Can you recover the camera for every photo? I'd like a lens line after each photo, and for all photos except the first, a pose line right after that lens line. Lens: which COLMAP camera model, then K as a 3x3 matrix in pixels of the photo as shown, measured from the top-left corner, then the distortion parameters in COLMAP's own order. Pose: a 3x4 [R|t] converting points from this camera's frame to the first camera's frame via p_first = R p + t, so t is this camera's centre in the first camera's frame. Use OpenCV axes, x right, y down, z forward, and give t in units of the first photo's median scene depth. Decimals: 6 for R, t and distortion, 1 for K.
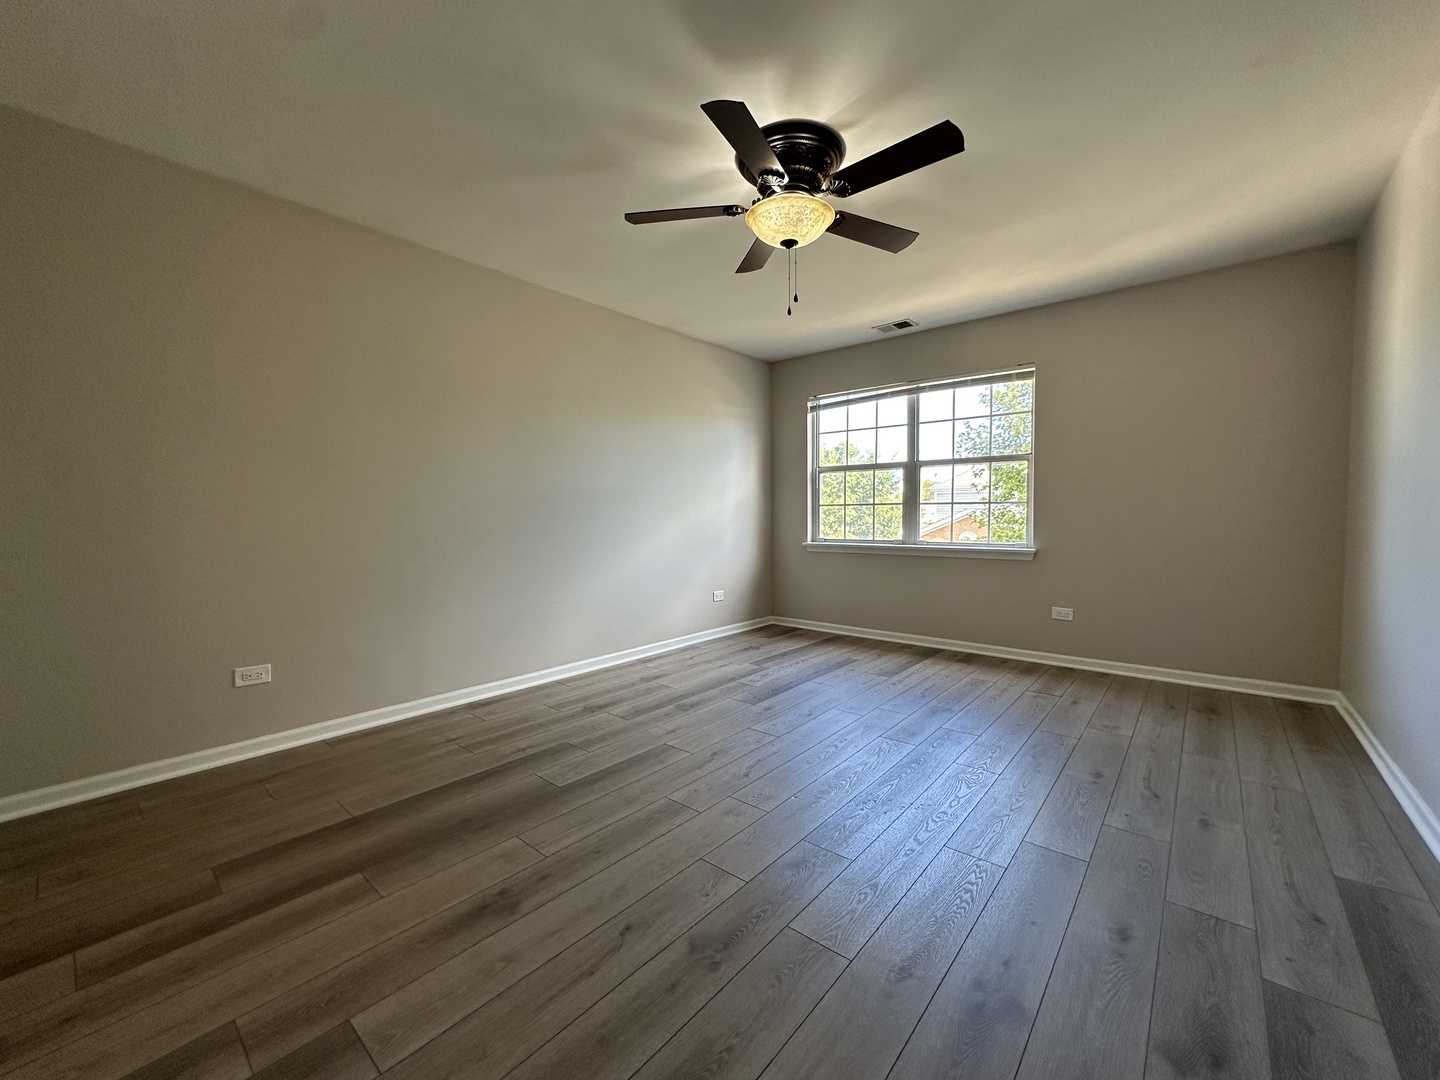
lens RADIAL K [[572.9, 0, 720.0], [0, 572.9, 540.0], [0, 0, 1]] dist [-0.004462, 0.000669]
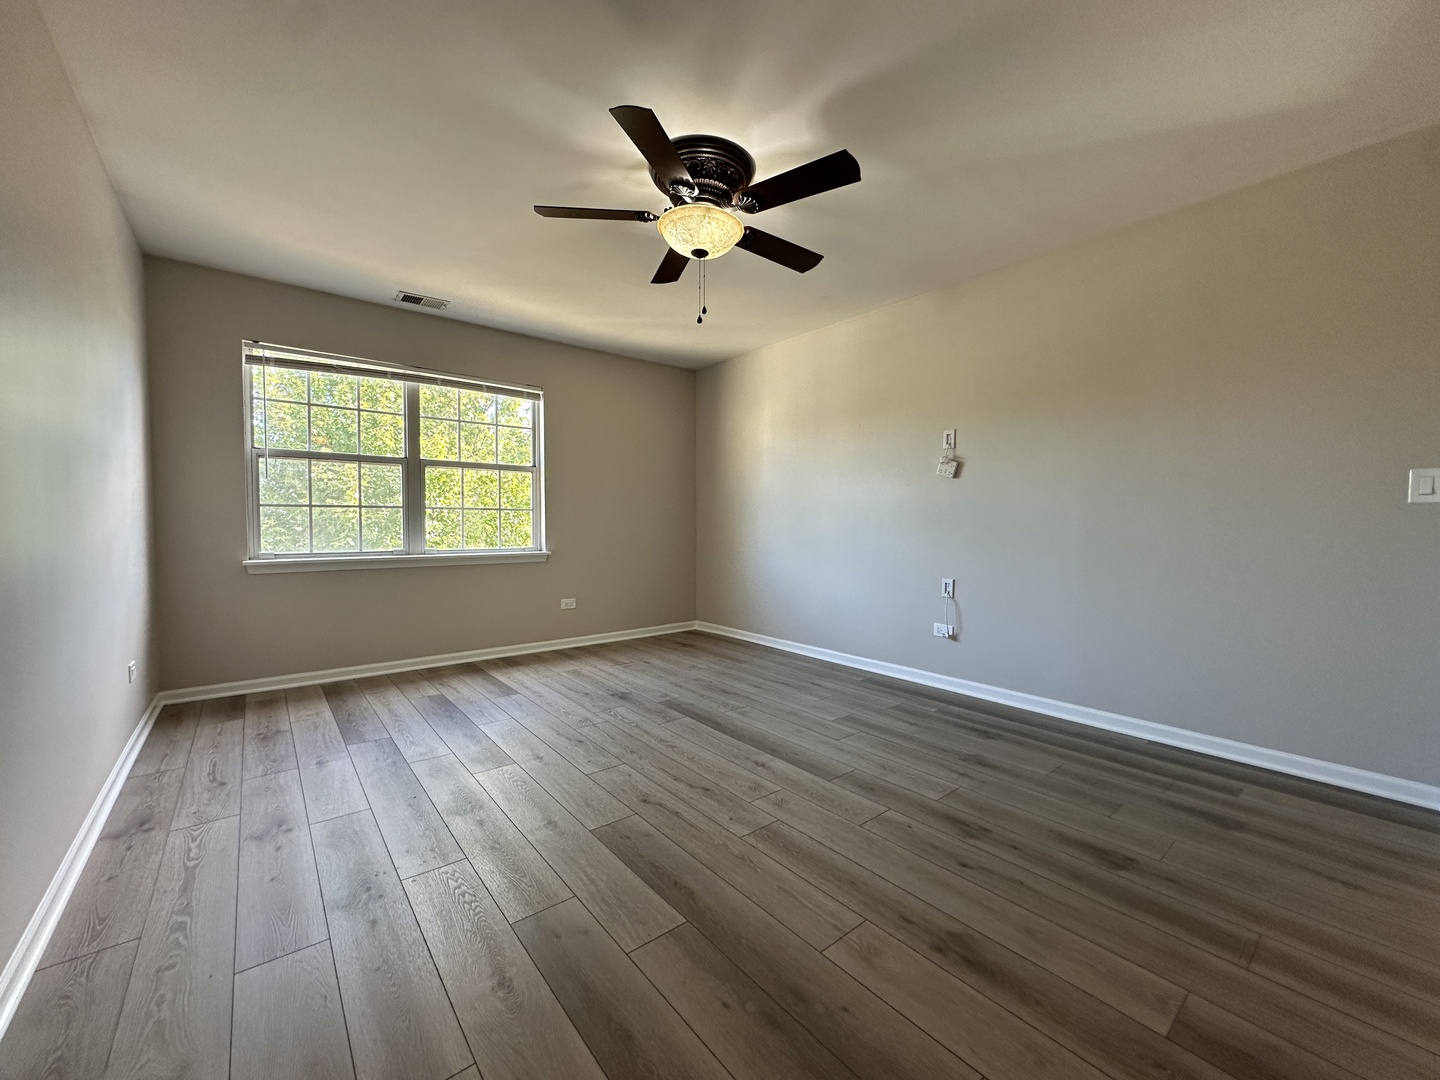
lens RADIAL K [[572.9, 0, 720.0], [0, 572.9, 540.0], [0, 0, 1]] dist [-0.004462, 0.000669]
pose [[0.177180, -0.024714, 0.983868, -0.634536], [0.039404, 0.999061, 0.018000, -0.017133], [-0.983389, 0.035579, 0.177988, 0.570456]]
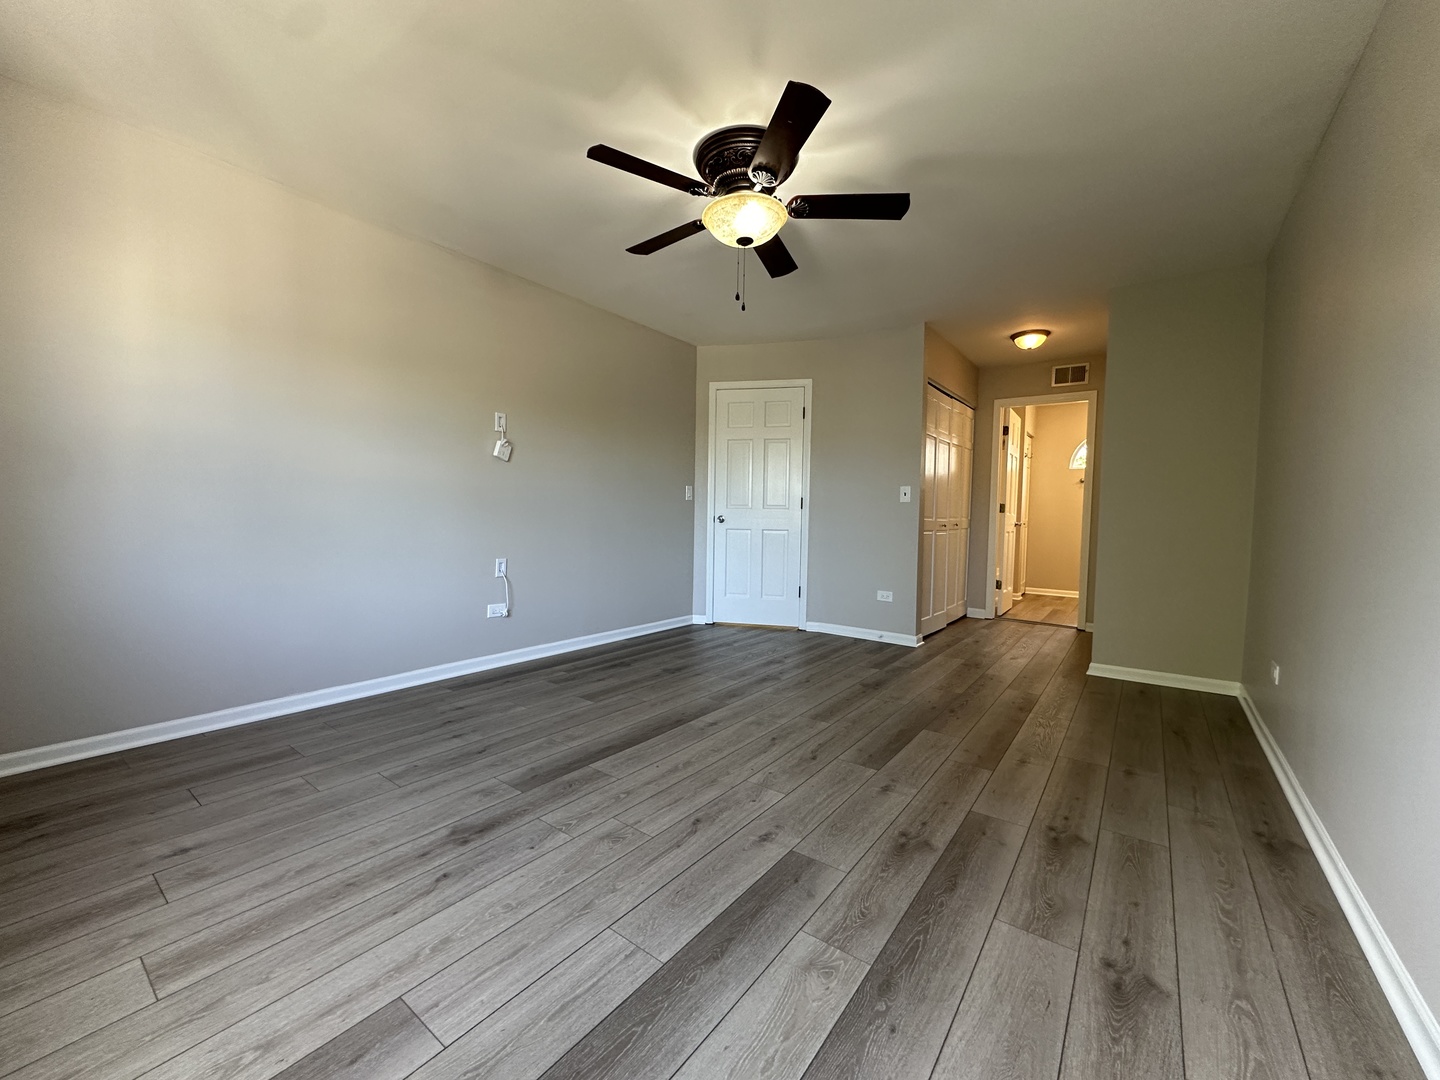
lens RADIAL K [[572.9, 0, 720.0], [0, 572.9, 540.0], [0, 0, 1]] dist [-0.004462, 0.000669]
pose [[-0.997758, -0.009983, -0.066174, 0.164075], [-0.016031, 0.995677, 0.091492, -0.052289], [0.064975, 0.092347, -0.993605, 1.480681]]
